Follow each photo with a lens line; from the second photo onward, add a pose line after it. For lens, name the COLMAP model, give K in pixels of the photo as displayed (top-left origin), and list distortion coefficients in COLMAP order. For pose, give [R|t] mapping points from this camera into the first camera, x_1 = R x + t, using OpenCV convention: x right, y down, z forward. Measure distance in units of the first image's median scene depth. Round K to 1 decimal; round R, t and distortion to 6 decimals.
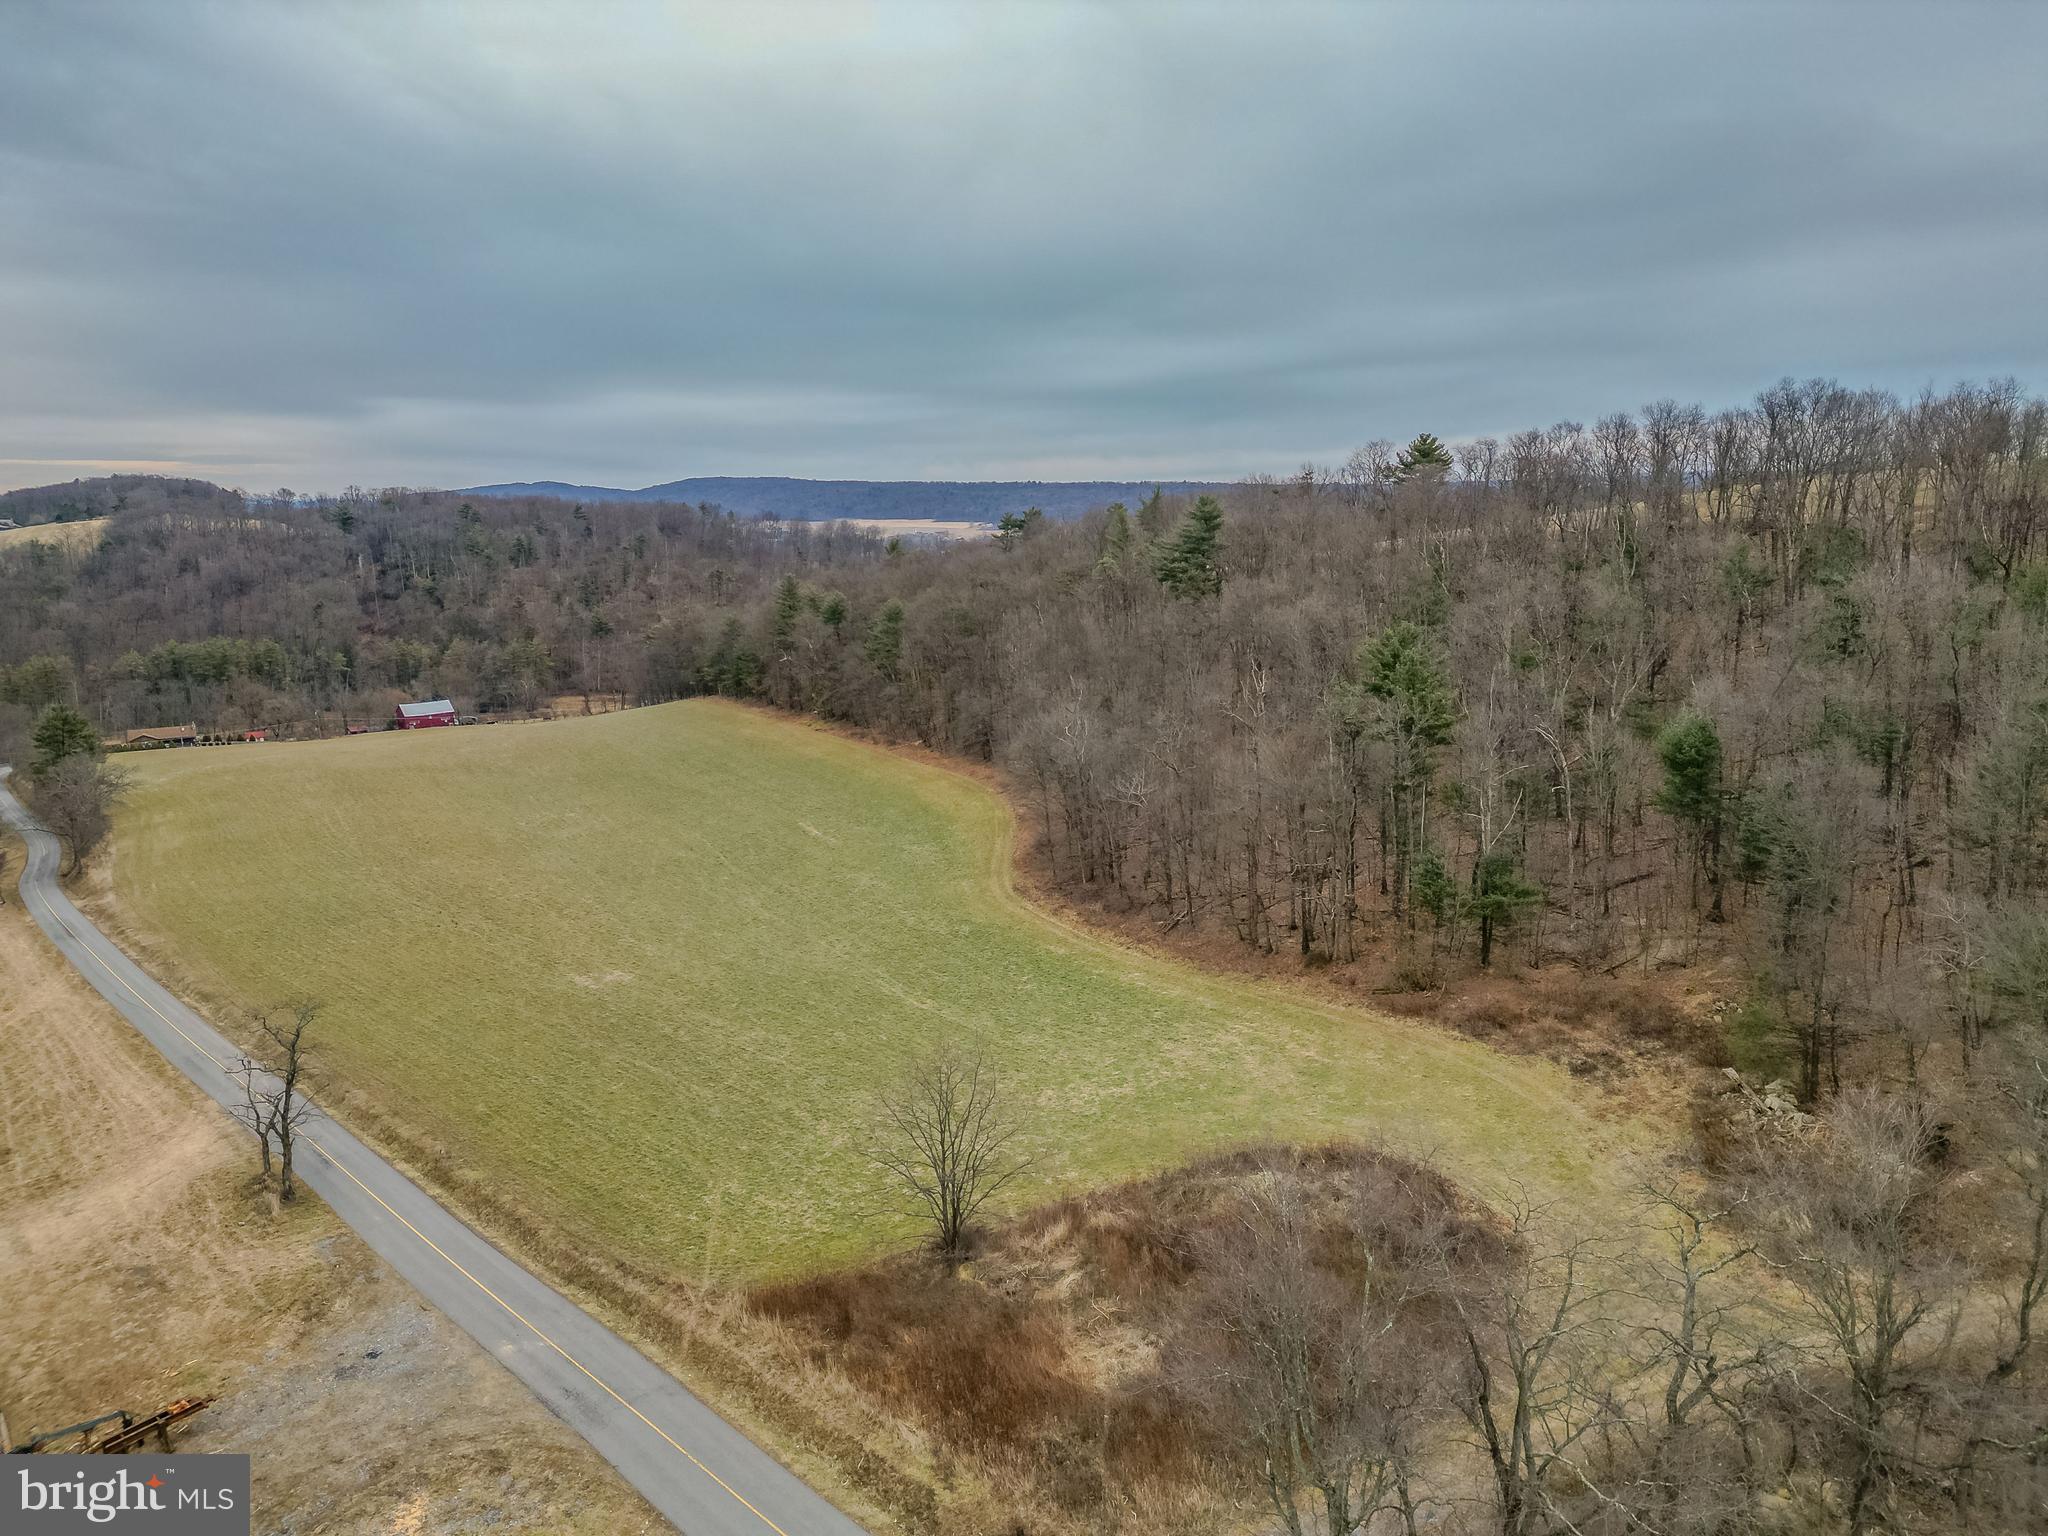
lens RADIAL K [[1437.5, 0, 1004.6], [0, 1437.5, 786.1], [0, 0, 1]] dist [0.070070, -0.054241]
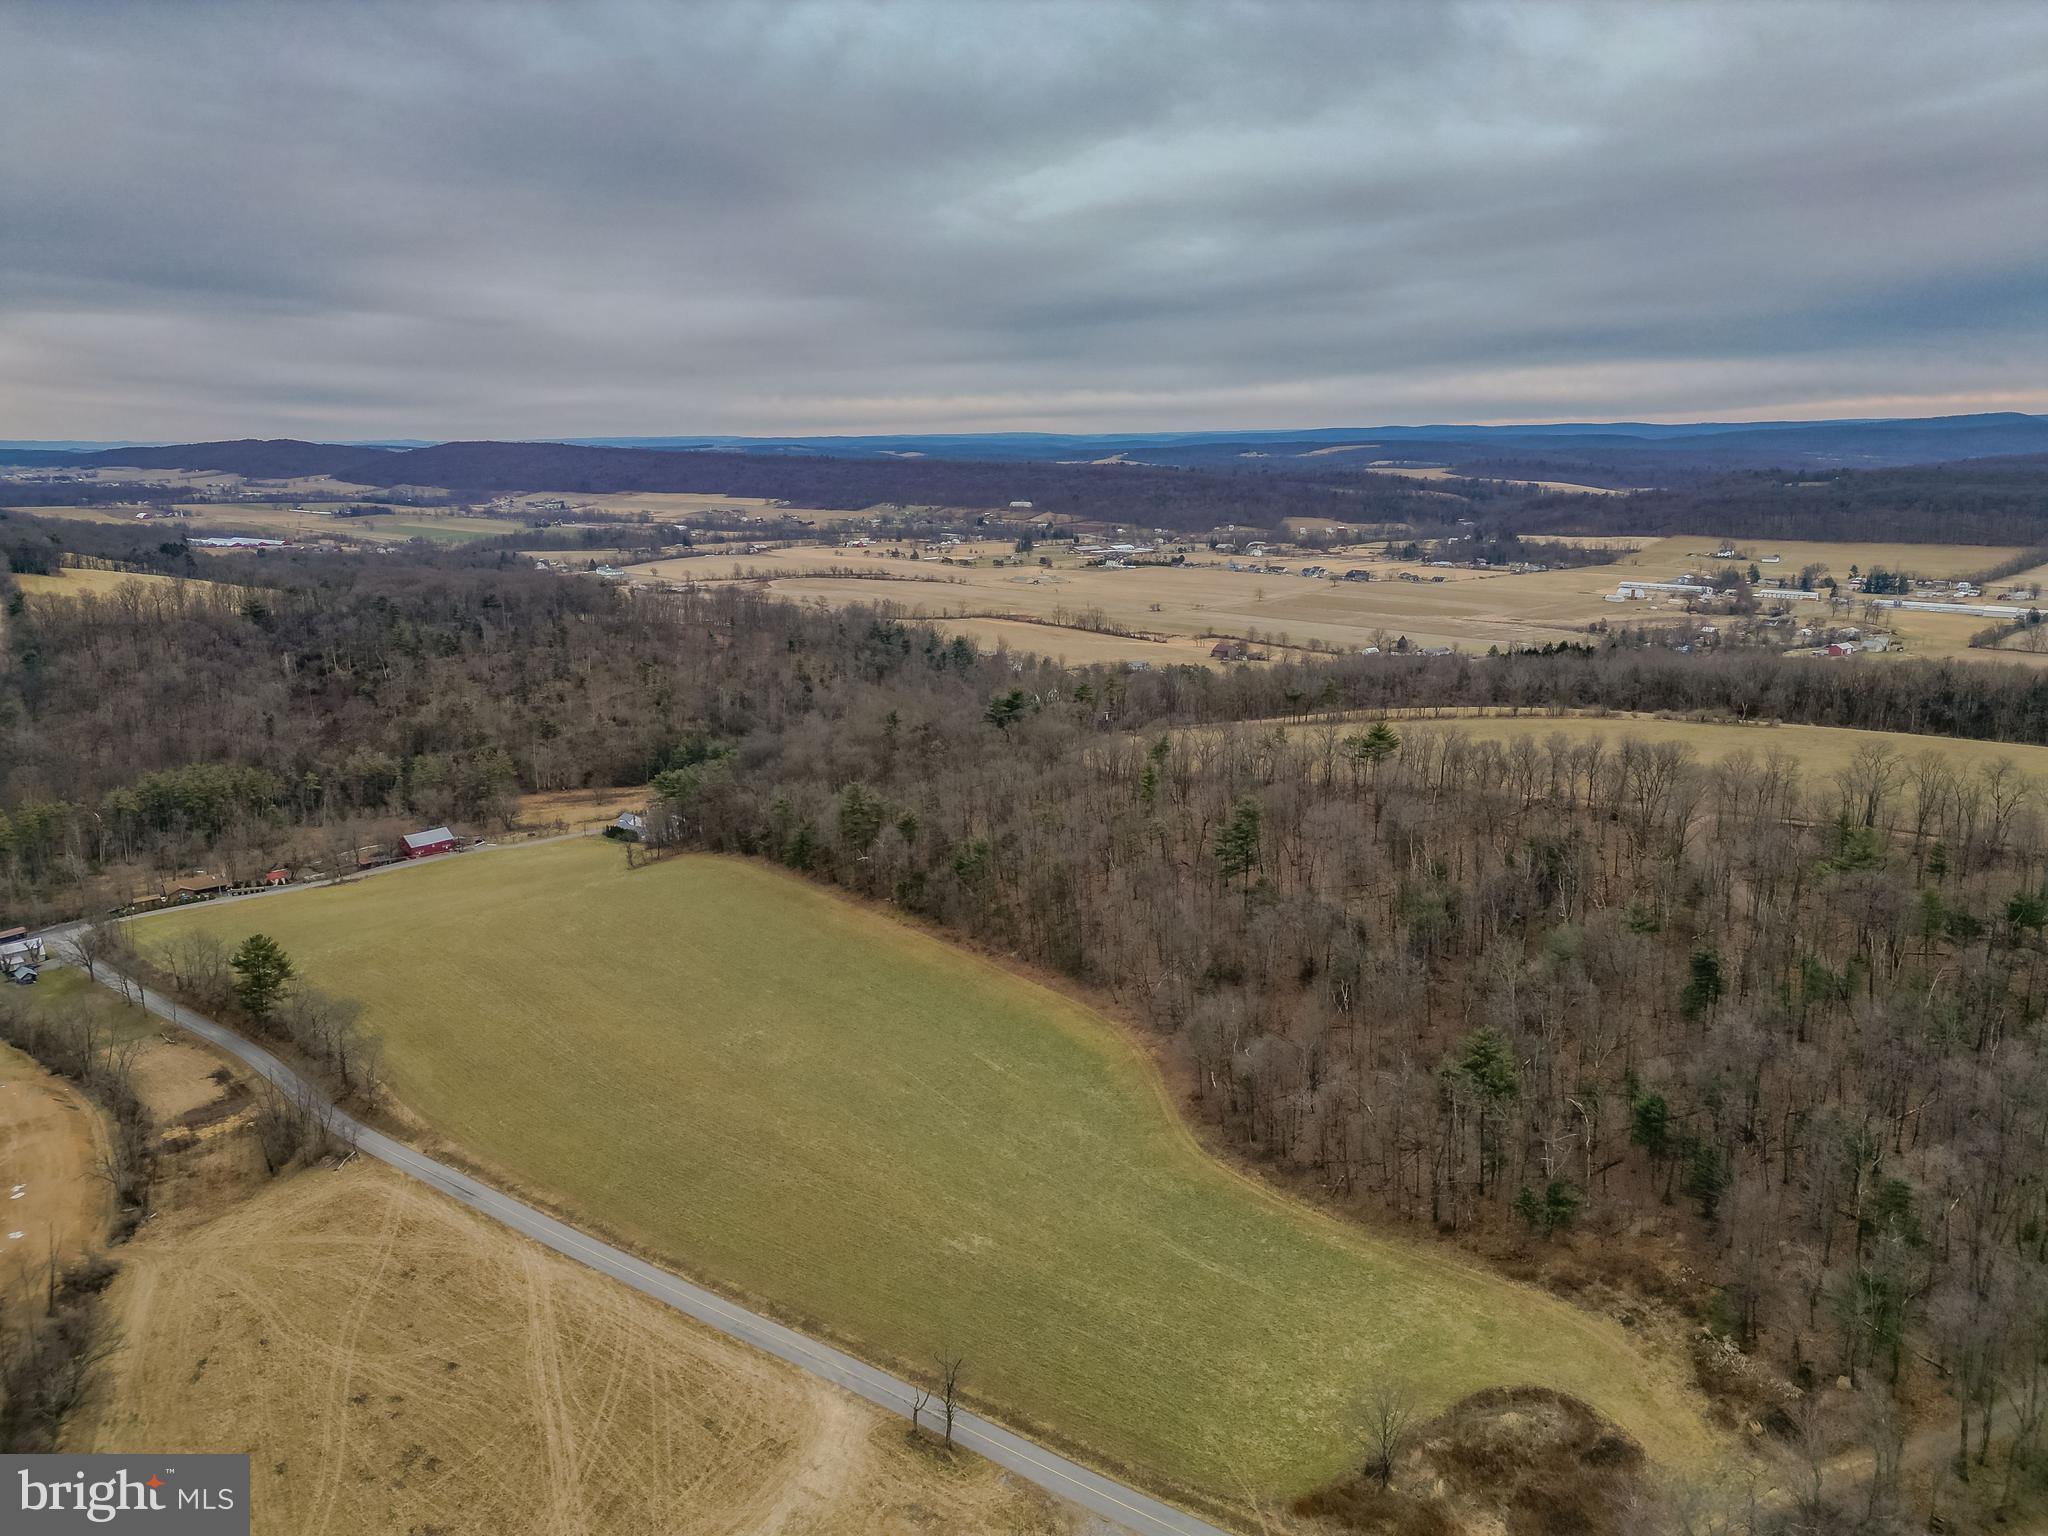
lens RADIAL K [[1437.5, 0, 1005.5], [0, 1437.5, 821.2], [0, 0, 1]] dist [0.070070, -0.054241]
pose [[0.987174, -0.041569, 0.154144, -0.612500], [0.031751, 0.997340, 0.065619, -0.552117], [-0.156461, -0.059883, 0.985867, -0.661588]]
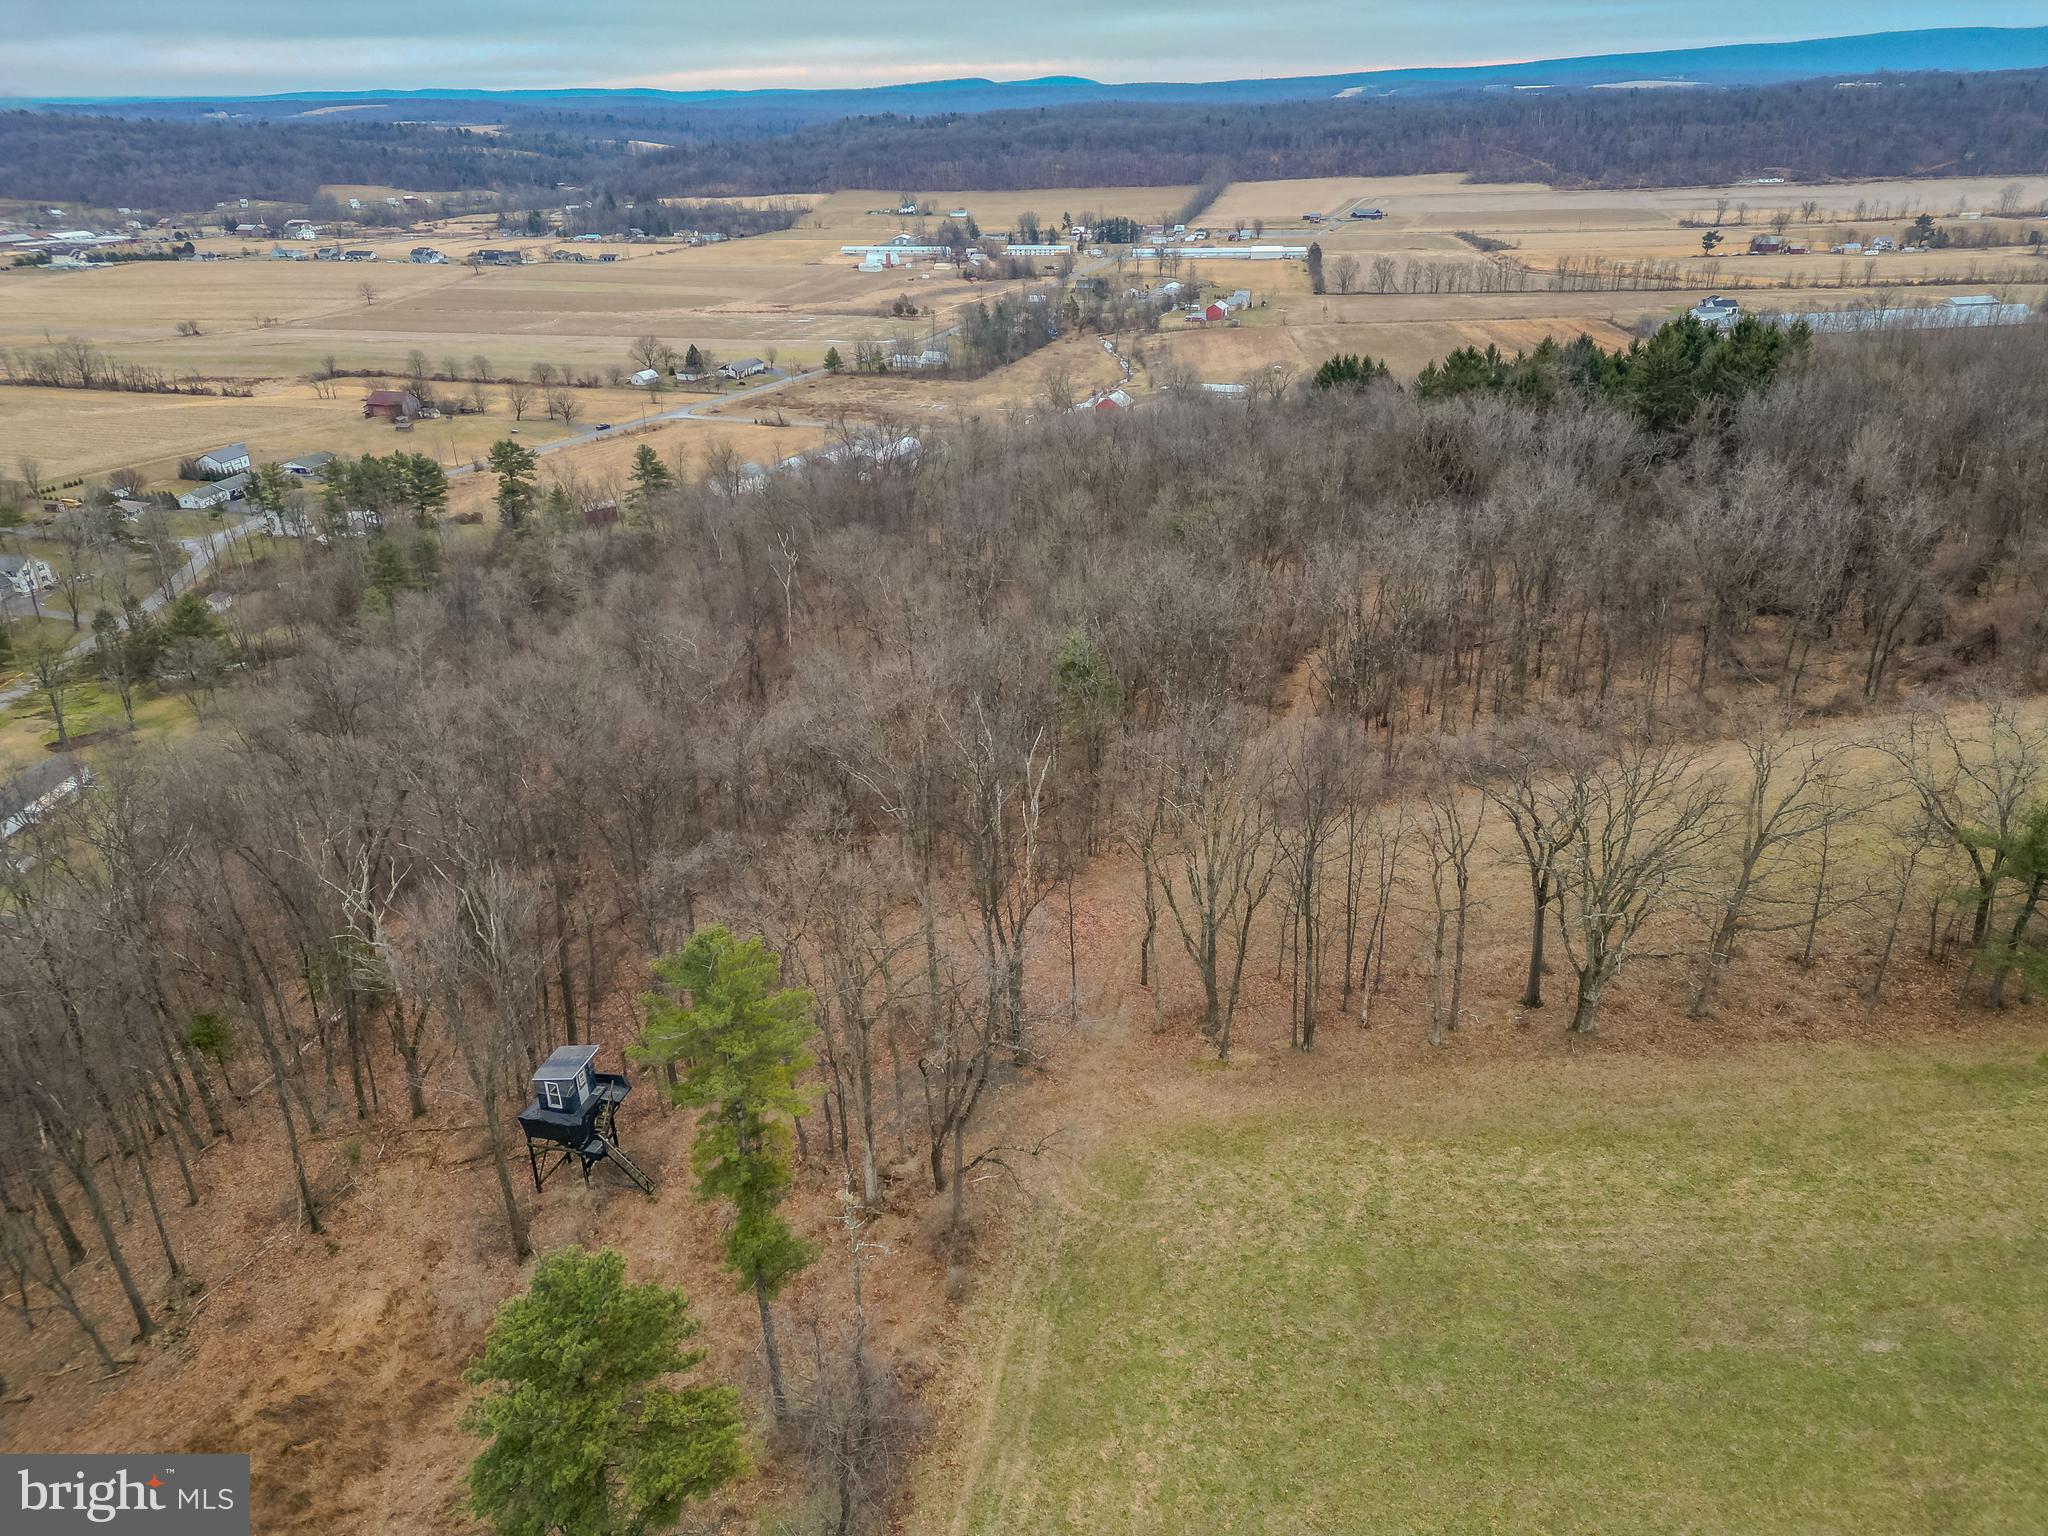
lens RADIAL K [[1437.5, 0, 1032.4], [0, 1437.5, 771.2], [0, 0, 1]] dist [0.070070, -0.054241]
pose [[0.694550, -0.306478, 0.650901, 0.148385], [0.151854, 0.946794, 0.283762, -0.875357], [-0.703236, -0.098245, 0.704135, 3.106508]]
